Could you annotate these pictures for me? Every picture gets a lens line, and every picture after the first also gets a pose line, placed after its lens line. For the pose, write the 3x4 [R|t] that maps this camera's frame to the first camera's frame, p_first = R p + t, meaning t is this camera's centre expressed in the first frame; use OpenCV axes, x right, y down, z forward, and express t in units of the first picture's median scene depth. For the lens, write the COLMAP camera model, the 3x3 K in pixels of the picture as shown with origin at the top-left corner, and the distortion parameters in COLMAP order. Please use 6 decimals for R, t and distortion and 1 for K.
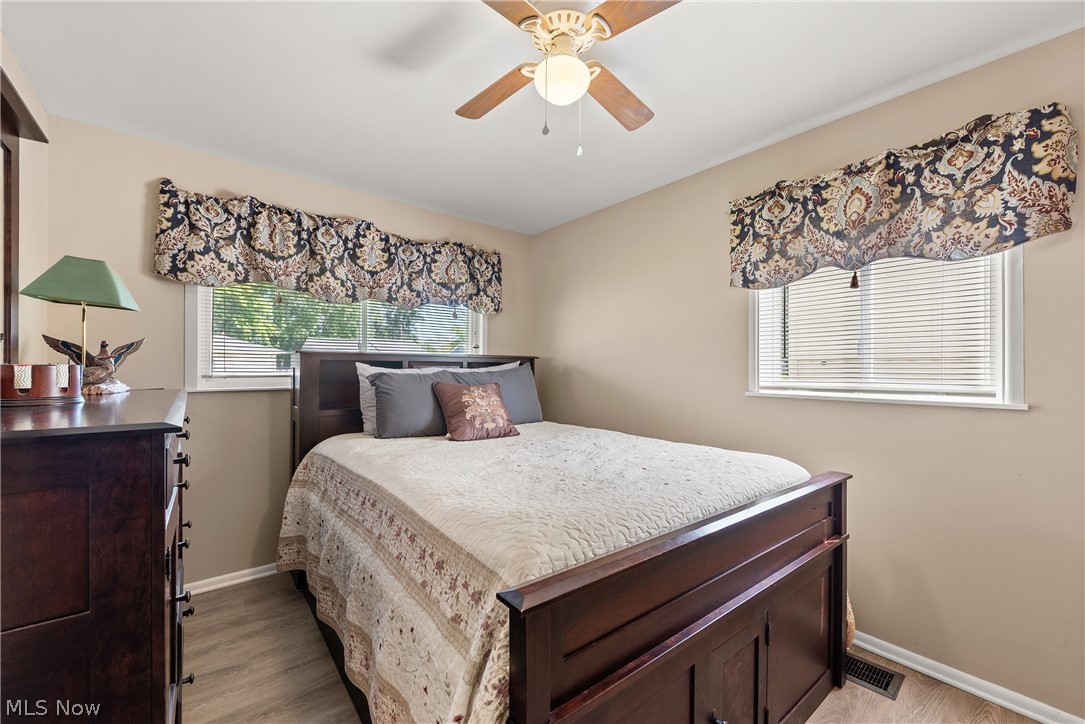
lens RADIAL K [[443.2, 0, 540.6], [0, 443.2, 361.8], [0, 0, 1]] dist [0.002041, 0.000237]
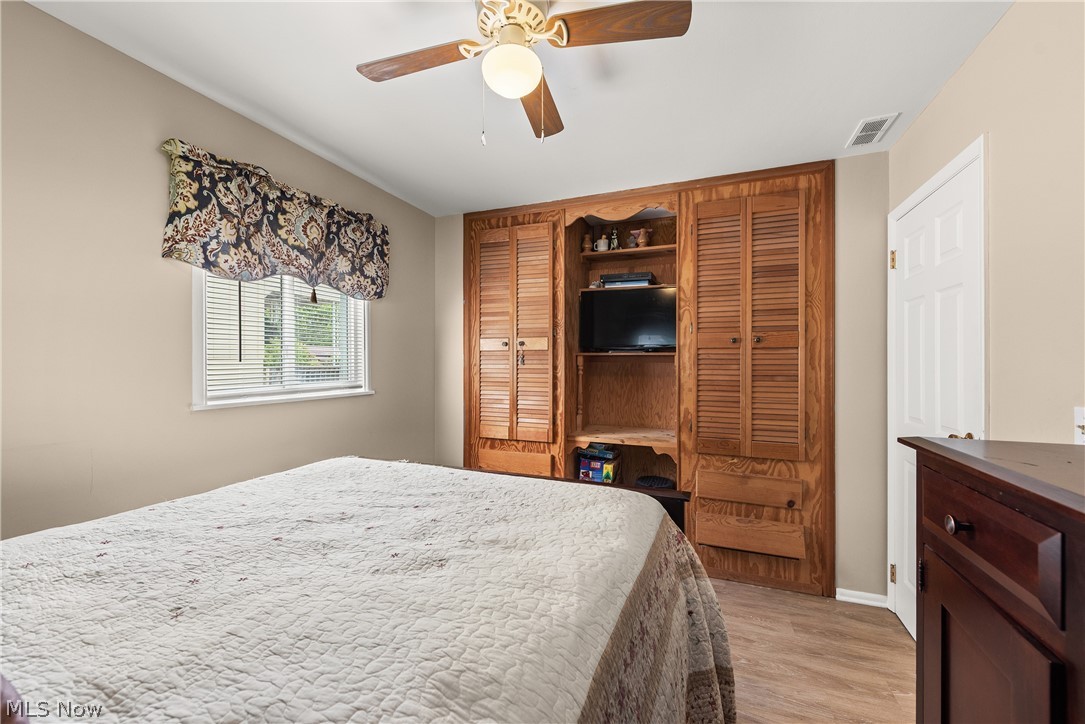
lens RADIAL K [[443.2, 0, 539.6], [0, 443.2, 365.5], [0, 0, 1]] dist [0.002041, 0.000237]
pose [[-0.504807, -0.001961, 0.863230, -0.594564], [-0.003176, 0.999995, 0.000415, -0.004083], [-0.863227, -0.002532, -0.504810, 1.076593]]
